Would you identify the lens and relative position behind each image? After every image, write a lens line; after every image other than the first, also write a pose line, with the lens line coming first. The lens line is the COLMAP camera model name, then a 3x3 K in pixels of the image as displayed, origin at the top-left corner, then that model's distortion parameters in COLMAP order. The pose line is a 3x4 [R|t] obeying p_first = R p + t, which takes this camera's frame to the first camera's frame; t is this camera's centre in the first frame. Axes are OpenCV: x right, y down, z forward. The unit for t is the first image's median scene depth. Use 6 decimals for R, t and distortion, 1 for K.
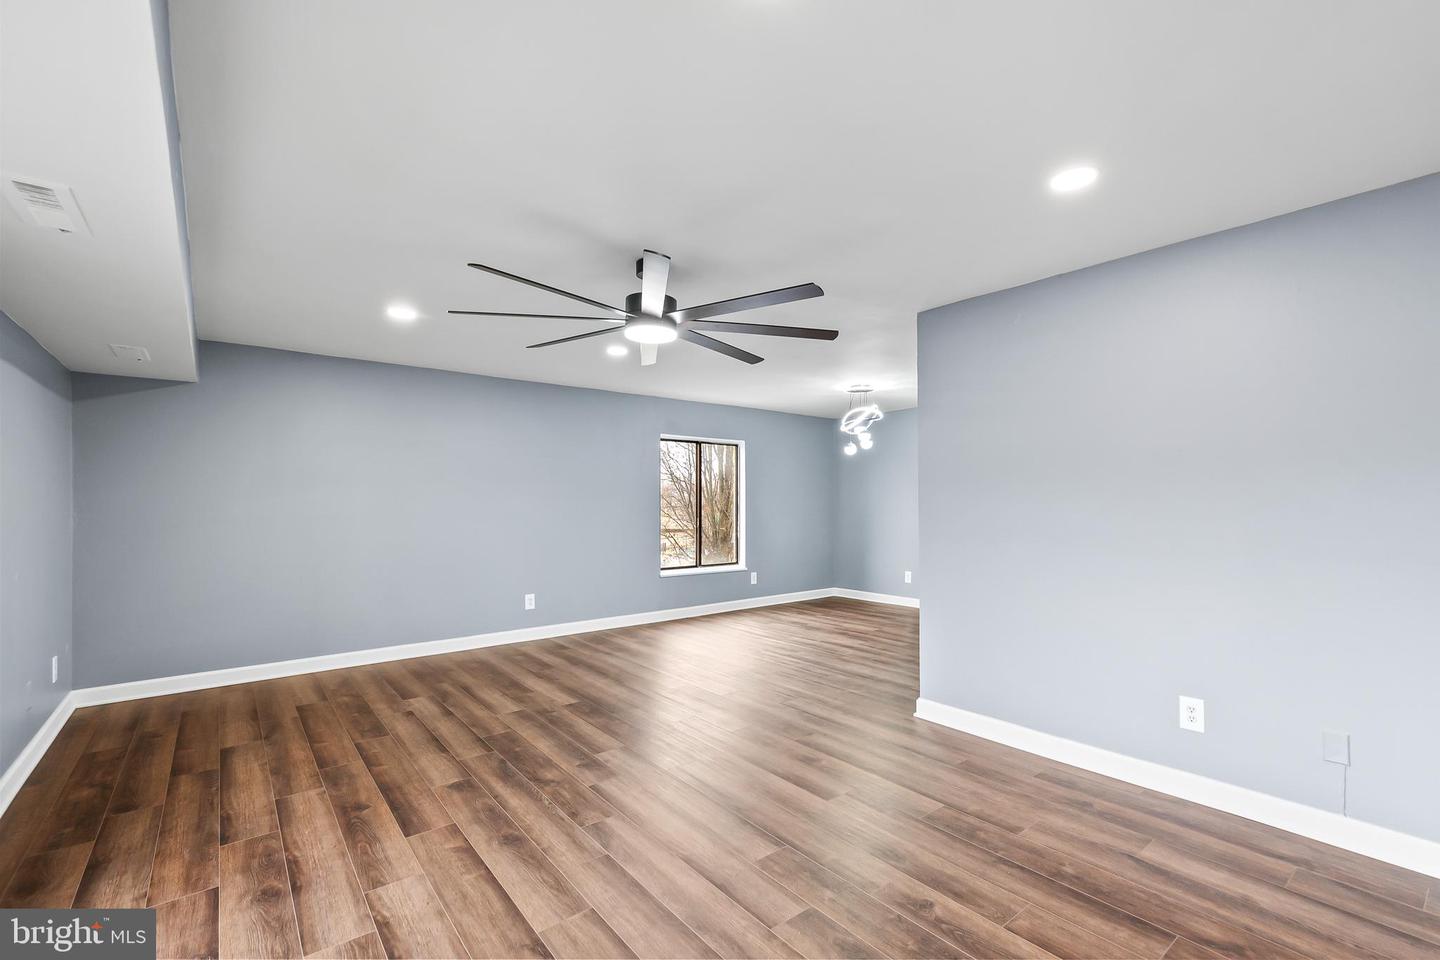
lens RADIAL K [[631.9, 0, 731.1], [0, 631.9, 499.6], [0, 0, 1]] dist [0.010897, -0.001076]
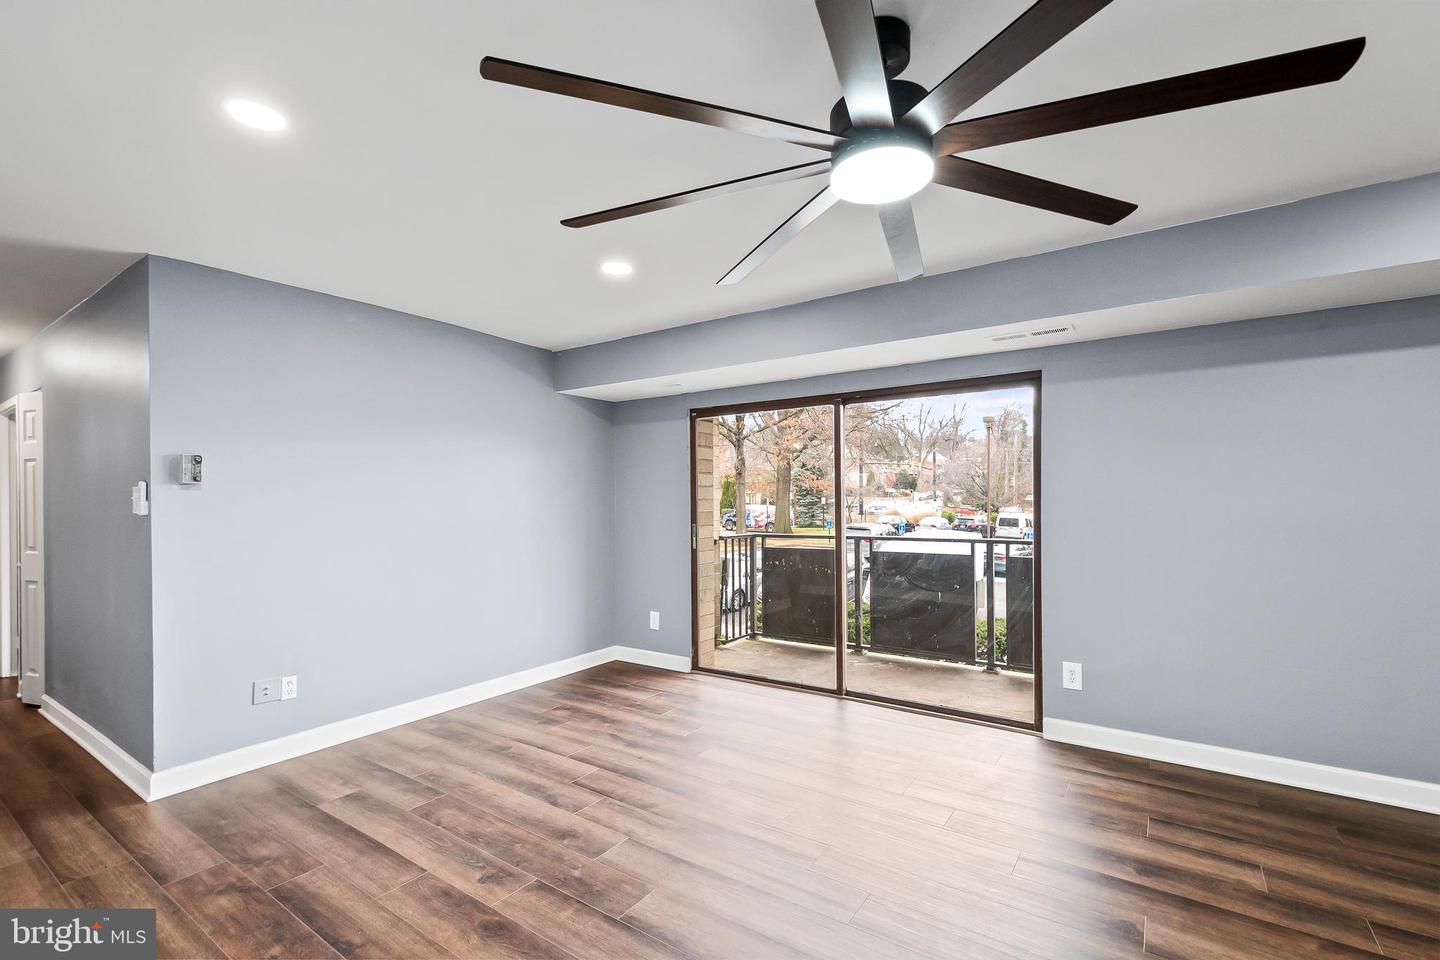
lens RADIAL K [[628.8, 0, 733.3], [0, 628.8, 499.4], [0, 0, 1]] dist [0.009284, -0.000222]
pose [[-0.957523, 0.010056, -0.288181, 0.141267], [0.010716, 0.999942, -0.000713, -0.000804], [0.288158, -0.003771, -0.957576, 1.466876]]
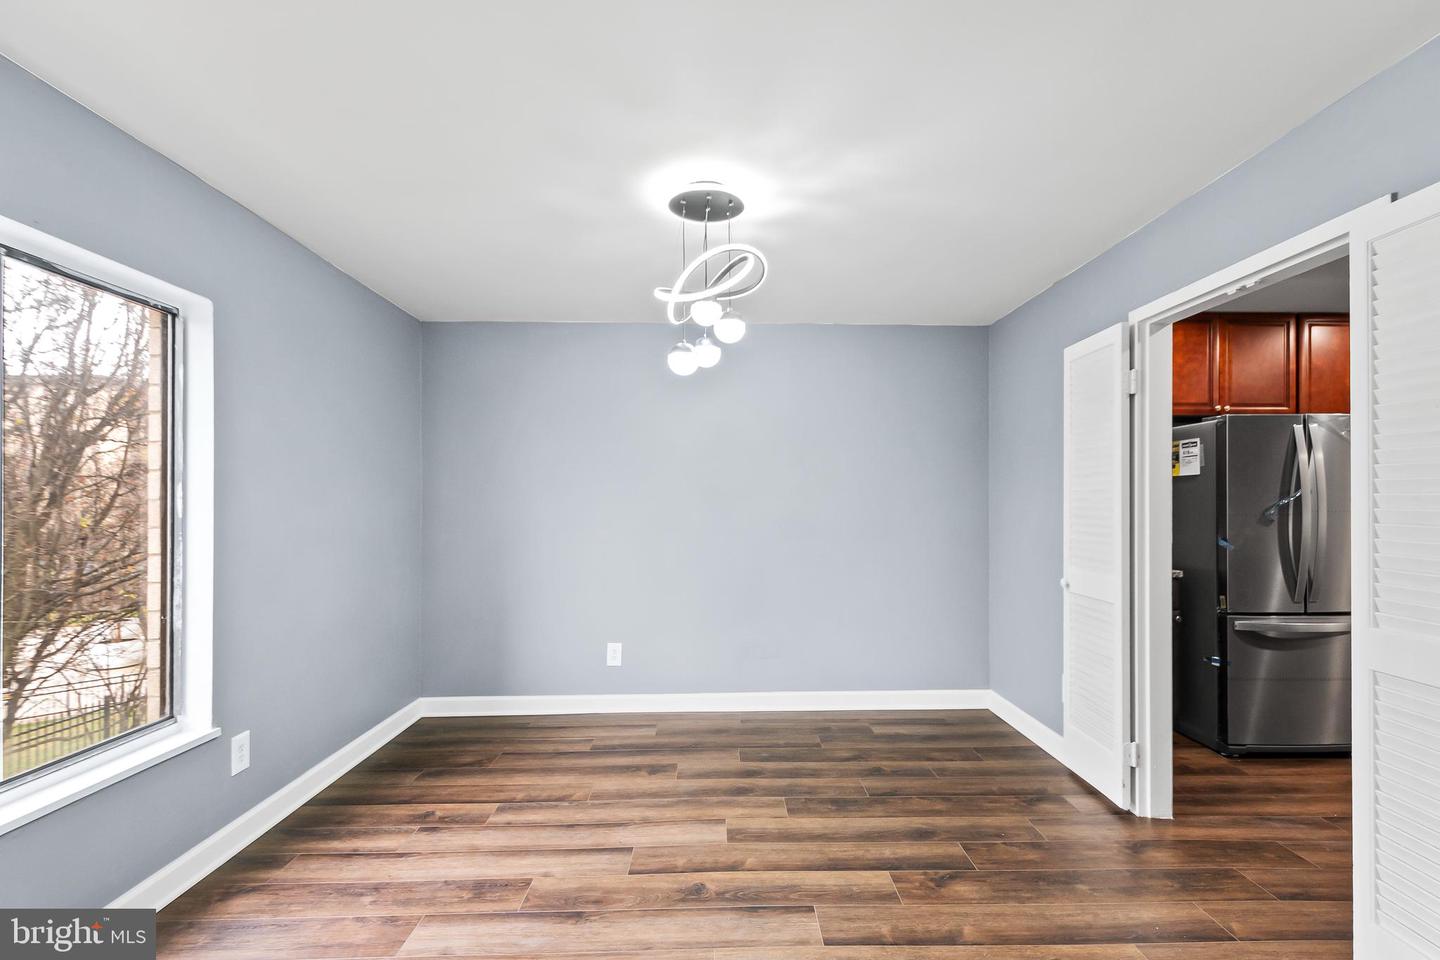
lens RADIAL K [[631.9, 0, 731.1], [0, 631.9, 499.6], [0, 0, 1]] dist [0.010897, -0.001076]
pose [[0.609466, 0.006182, 0.792788, -0.169500], [-0.004638, 0.999980, -0.004233, 0.001044], [-0.792799, -0.001097, 0.609482, 1.588998]]
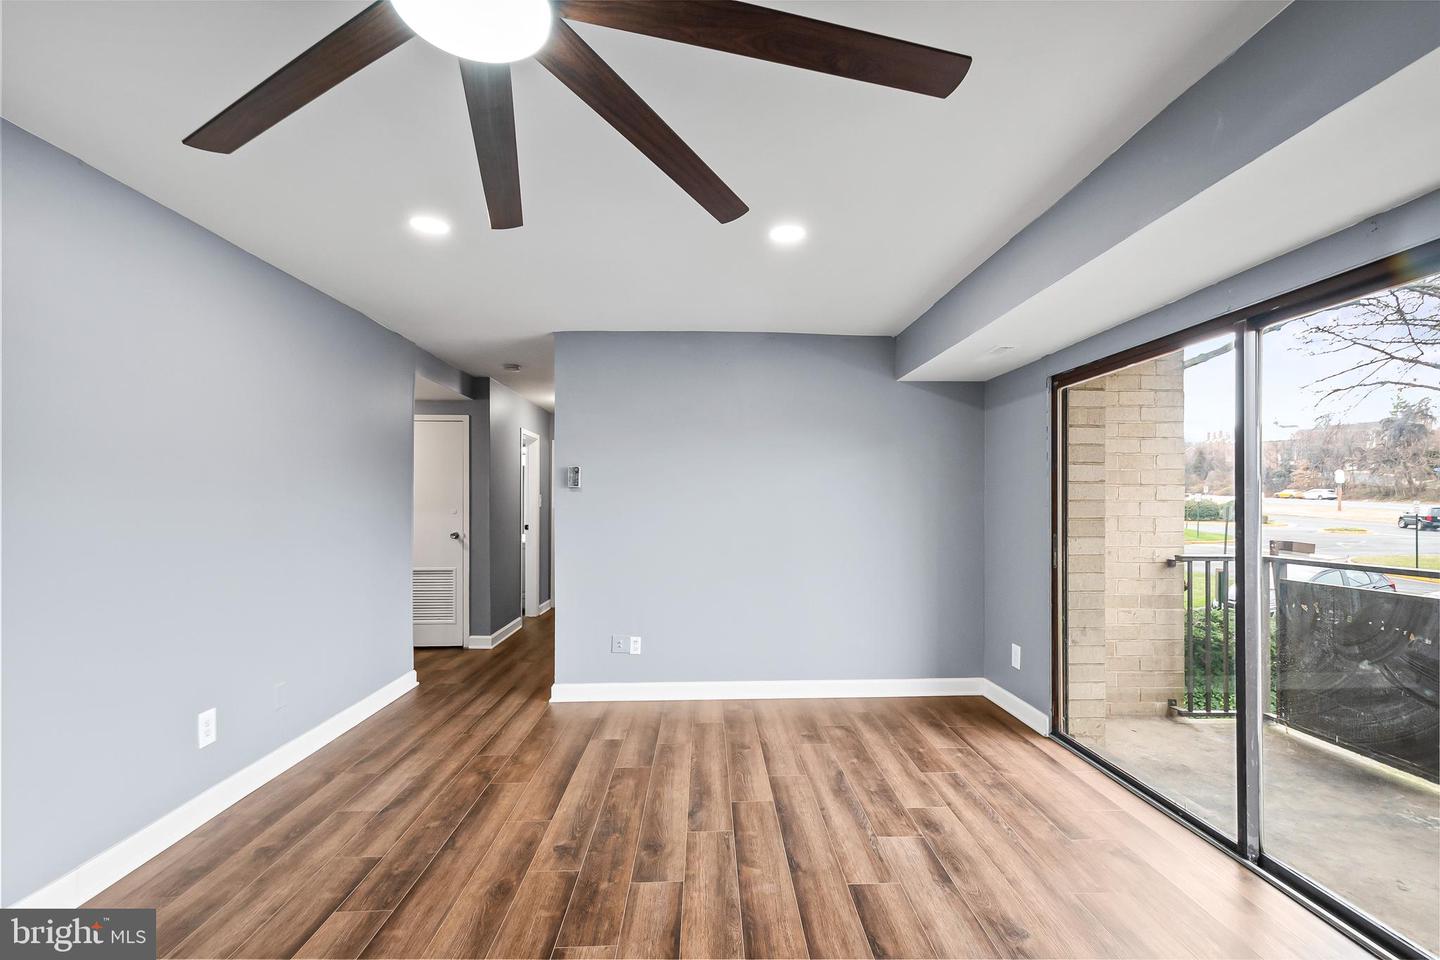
lens RADIAL K [[628.8, 0, 733.3], [0, 628.8, 499.4], [0, 0, 1]] dist [0.009284, -0.000222]
pose [[-0.805354, 0.005445, 0.592769, -0.438504], [0.002041, 0.999977, -0.006413, 0.001531], [-0.592791, -0.003955, -0.805347, 1.194594]]
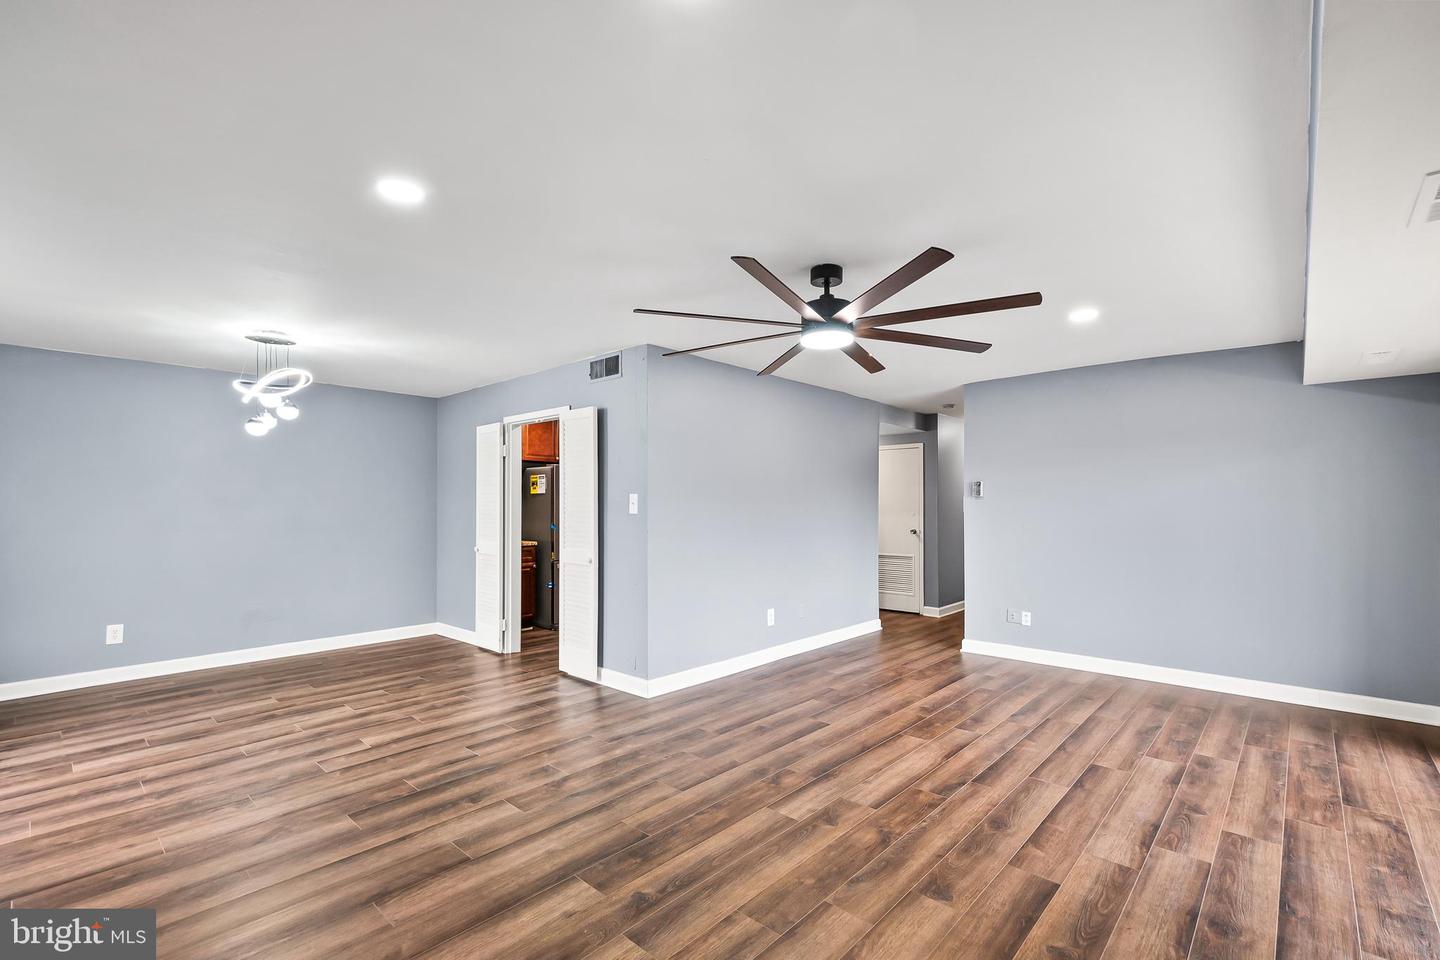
lens RADIAL K [[631.9, 0, 731.1], [0, 631.9, 499.6], [0, 0, 1]] dist [0.010897, -0.001076]
pose [[-0.156068, 0.014071, 0.987646, -1.091985], [-0.000433, 0.999897, -0.014314, 0.002458], [-0.987746, -0.002662, -0.156046, 1.311925]]
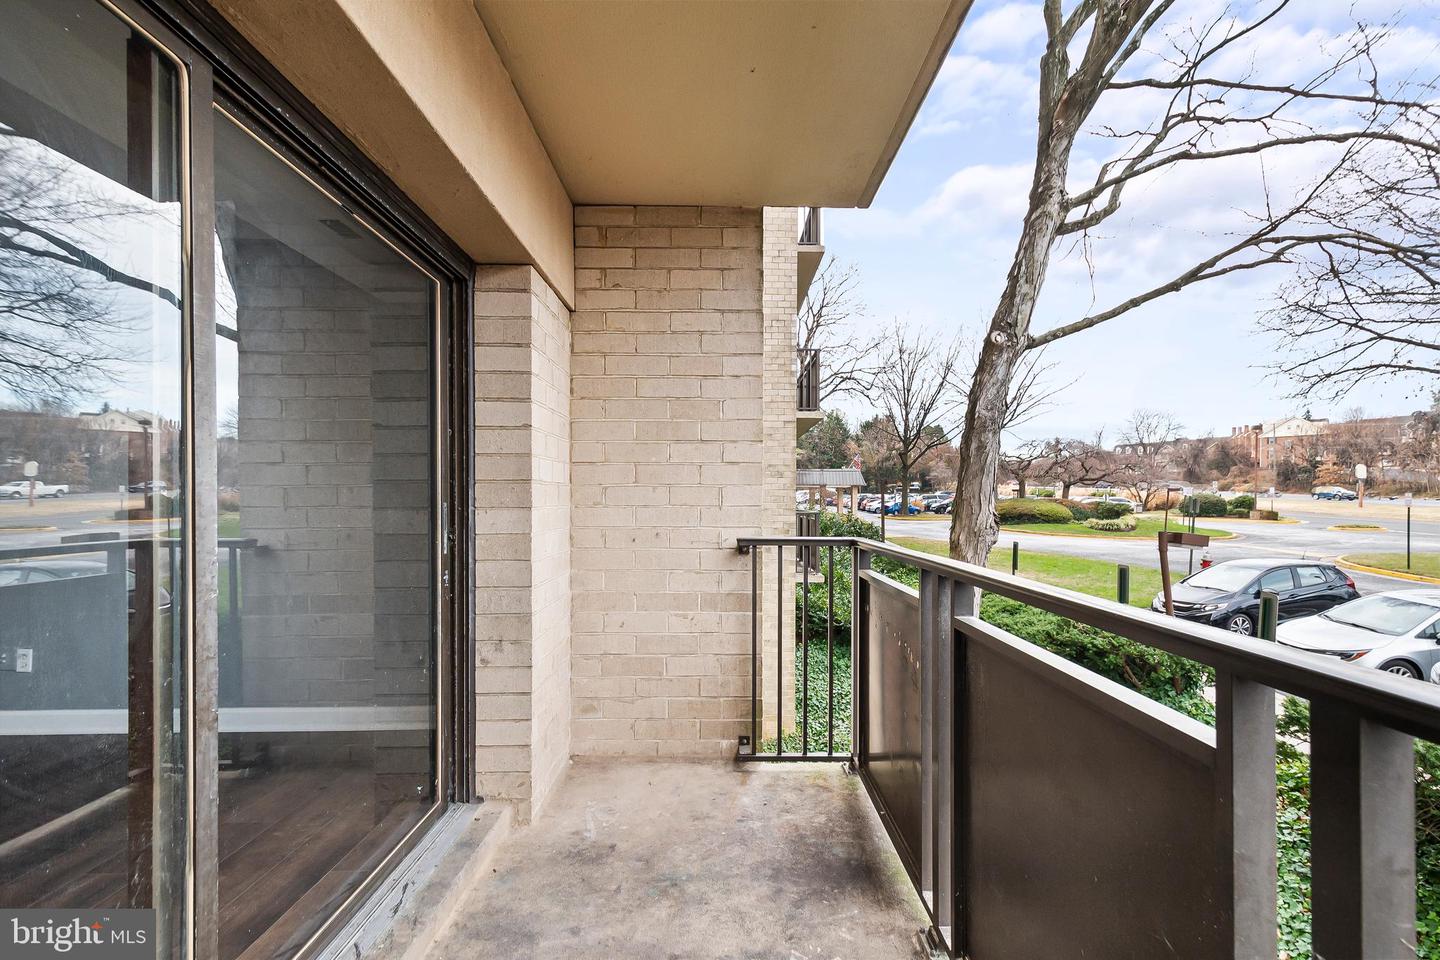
lens RADIAL K [[631.9, 0, 731.1], [0, 631.9, 499.6], [0, 0, 1]] dist [0.010897, -0.001076]
pose [[-0.787544, 0.005187, 0.616236, -0.996417], [0.003486, 0.999986, -0.003961, 0.059793], [-0.616248, -0.000971, -0.787551, 0.311149]]
